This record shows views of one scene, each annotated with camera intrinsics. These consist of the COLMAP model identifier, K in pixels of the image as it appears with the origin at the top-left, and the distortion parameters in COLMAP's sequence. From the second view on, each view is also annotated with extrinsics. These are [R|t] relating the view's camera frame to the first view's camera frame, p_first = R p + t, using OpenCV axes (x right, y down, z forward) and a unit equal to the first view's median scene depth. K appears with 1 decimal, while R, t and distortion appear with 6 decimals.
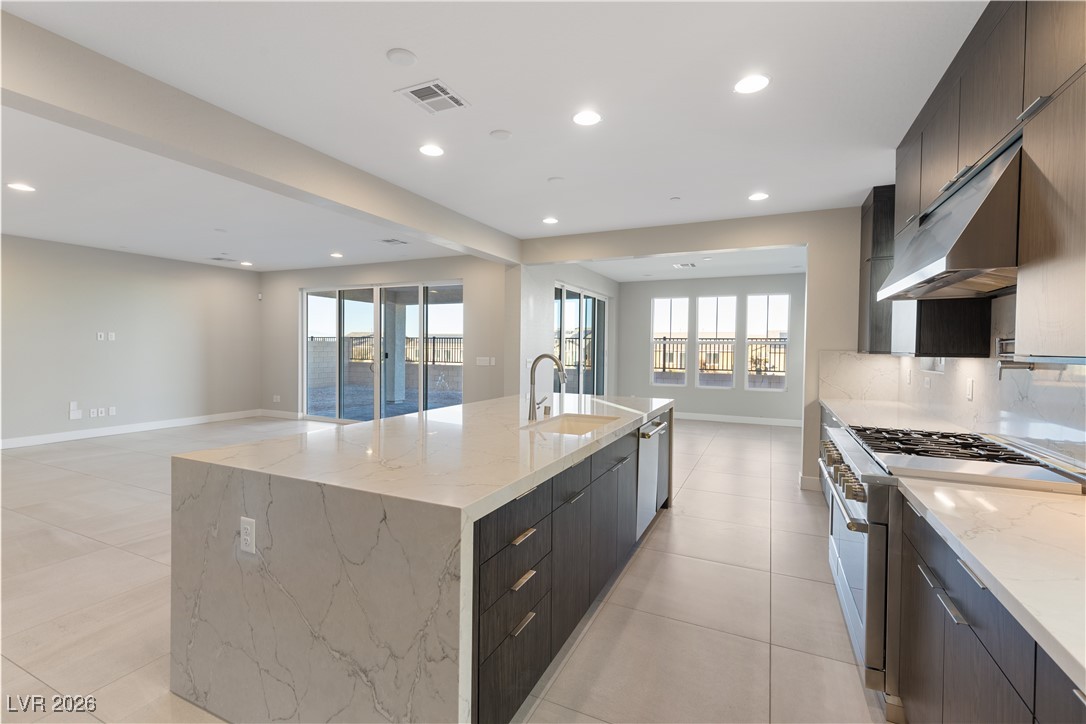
lens RADIAL K [[482.7, 0, 543.5], [0, 482.7, 356.7], [0, 0, 1]] dist [0.003240, -0.000018]
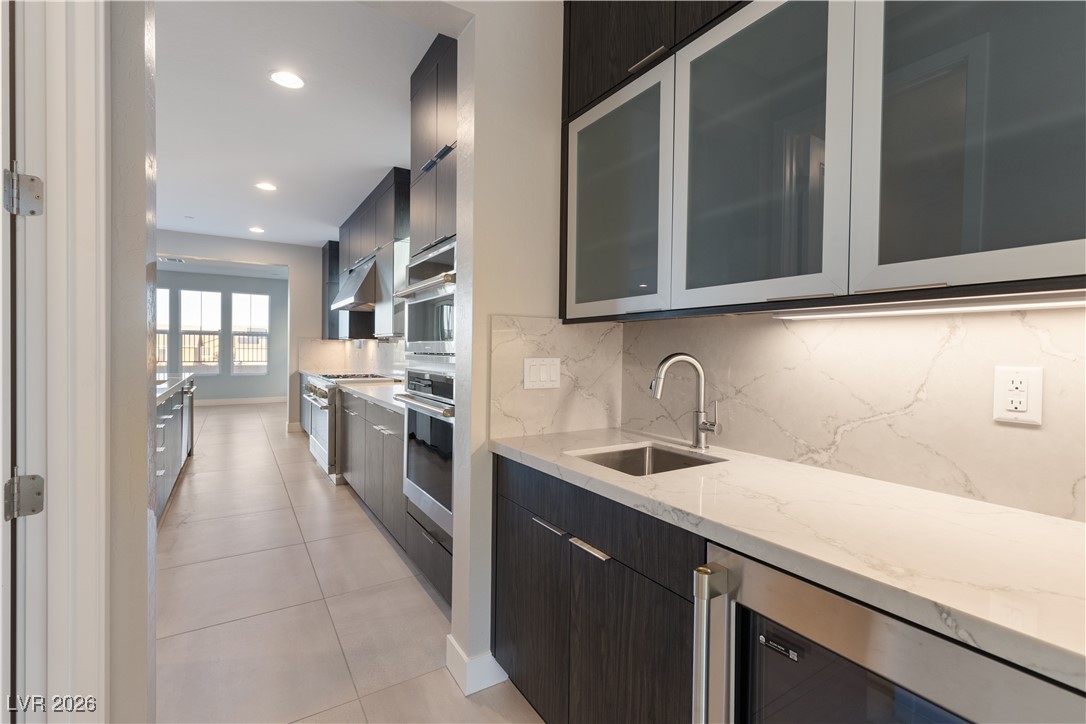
lens RADIAL K [[482.7, 0, 543.5], [0, 482.7, 356.7], [0, 0, 1]] dist [0.003240, -0.000018]
pose [[0.532227, -0.016880, 0.846433, -0.346545], [0.011559, 0.999853, 0.012671, 0.039693], [-0.846523, 0.003040, 0.532344, -0.521346]]
